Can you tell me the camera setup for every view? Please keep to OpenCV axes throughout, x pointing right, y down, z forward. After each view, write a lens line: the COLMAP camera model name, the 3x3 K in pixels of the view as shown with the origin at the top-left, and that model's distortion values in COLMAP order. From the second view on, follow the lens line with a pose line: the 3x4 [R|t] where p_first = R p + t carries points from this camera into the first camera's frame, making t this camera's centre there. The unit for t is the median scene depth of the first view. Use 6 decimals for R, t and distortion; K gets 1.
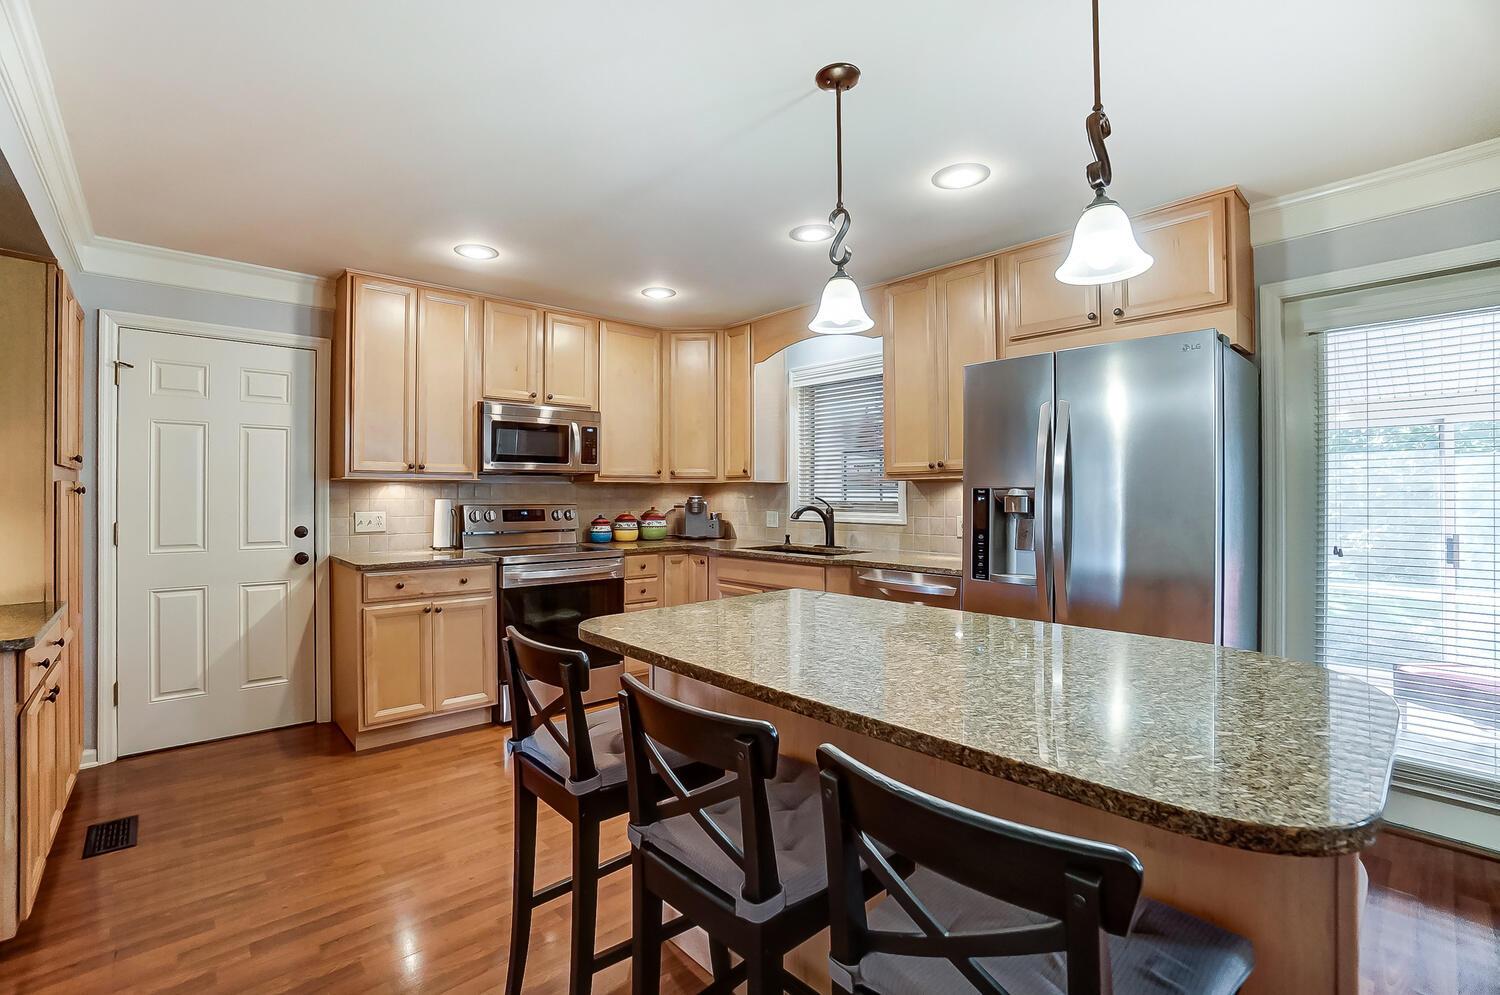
lens RADIAL K [[659.4, 0, 754.0], [0, 659.4, 494.4], [0, 0, 1]] dist [-0.037661, 0.009968]
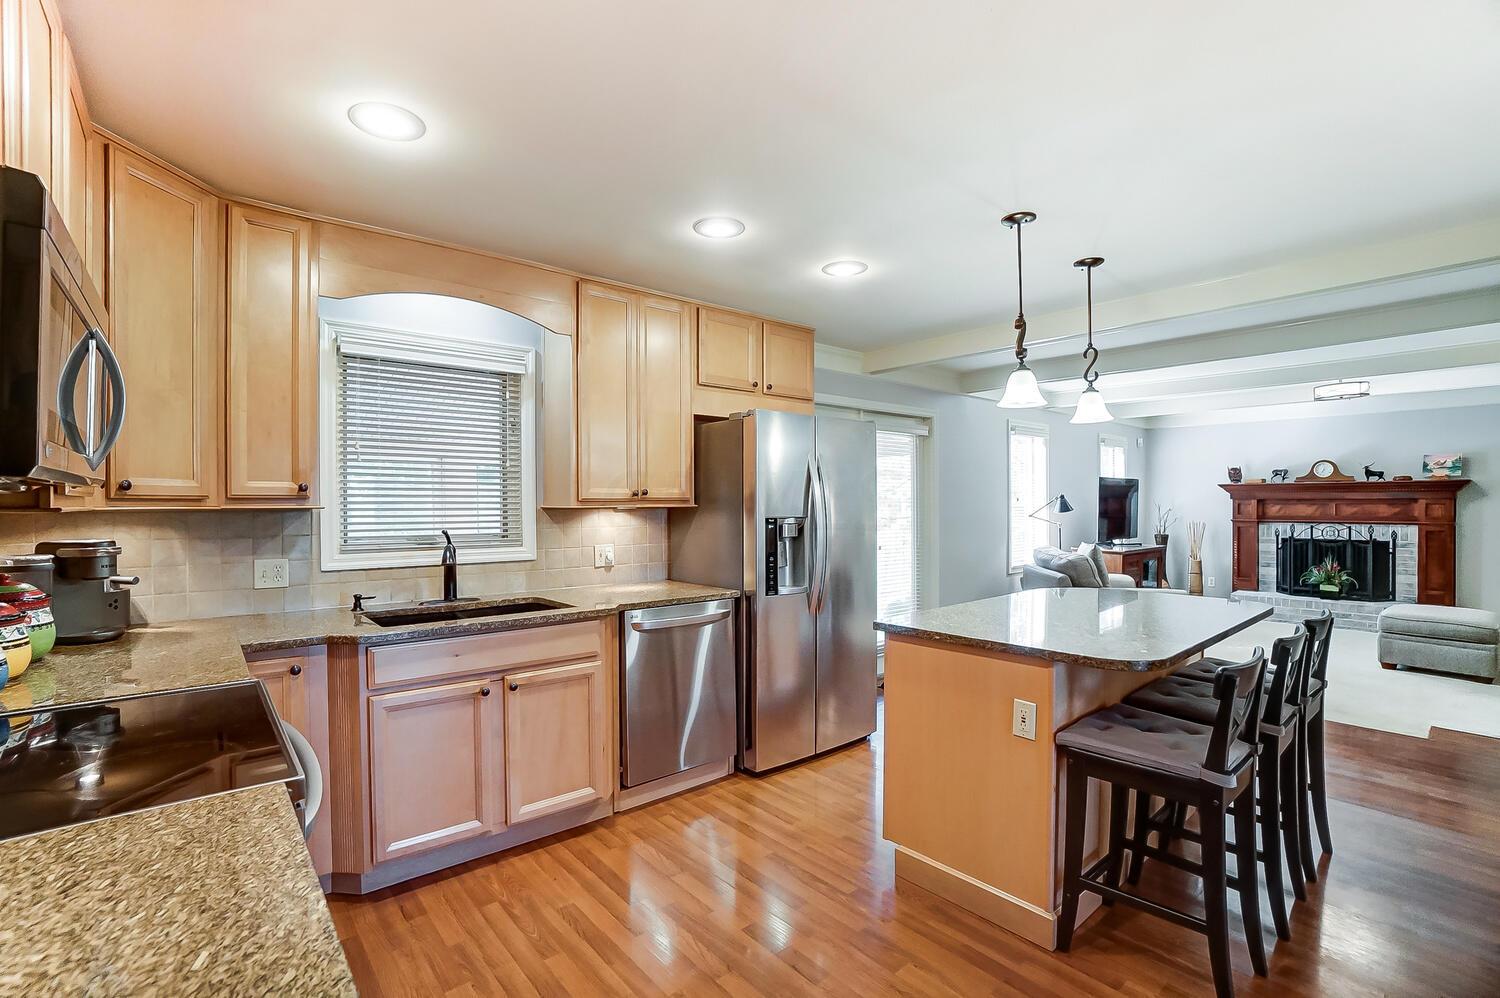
lens RADIAL K [[659.4, 0, 734.3], [0, 659.4, 507.7], [0, 0, 1]] dist [-0.037661, 0.009968]
pose [[0.056198, -0.007641, 0.998390, -0.725910], [0.001175, 0.999971, 0.007587, -0.031606], [-0.998419, 0.000747, 0.056205, 0.864201]]
